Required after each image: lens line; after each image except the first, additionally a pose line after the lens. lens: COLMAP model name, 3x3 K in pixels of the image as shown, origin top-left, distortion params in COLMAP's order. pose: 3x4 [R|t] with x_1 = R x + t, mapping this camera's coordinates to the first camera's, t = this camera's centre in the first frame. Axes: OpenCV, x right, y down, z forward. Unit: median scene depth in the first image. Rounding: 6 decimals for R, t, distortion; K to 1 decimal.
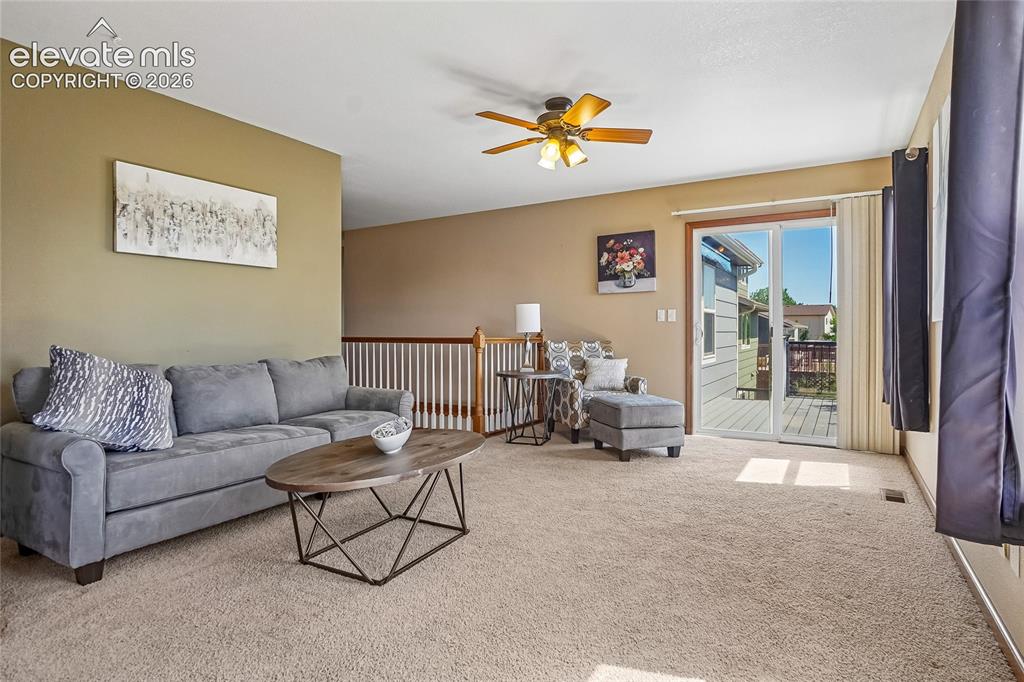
lens RADIAL K [[544.9, 0, 510.7], [0, 544.9, 331.7], [0, 0, 1]] dist [-0.040726, 0.000736]
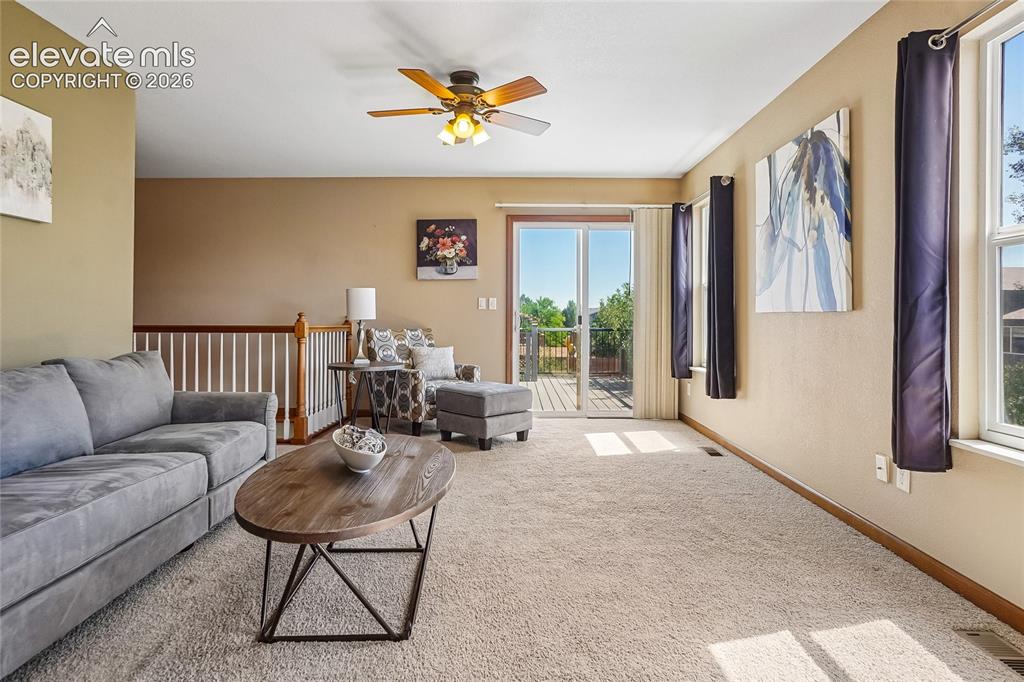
lens RADIAL K [[547.5, 0, 515.8], [0, 547.5, 315.3], [0, 0, 1]] dist [-0.031249, 0.001718]
pose [[0.851556, 0.008170, 0.524199, -0.232631], [-0.004696, 0.999957, -0.007955, 0.000018], [-0.524242, 0.004312, 0.851558, 0.104209]]
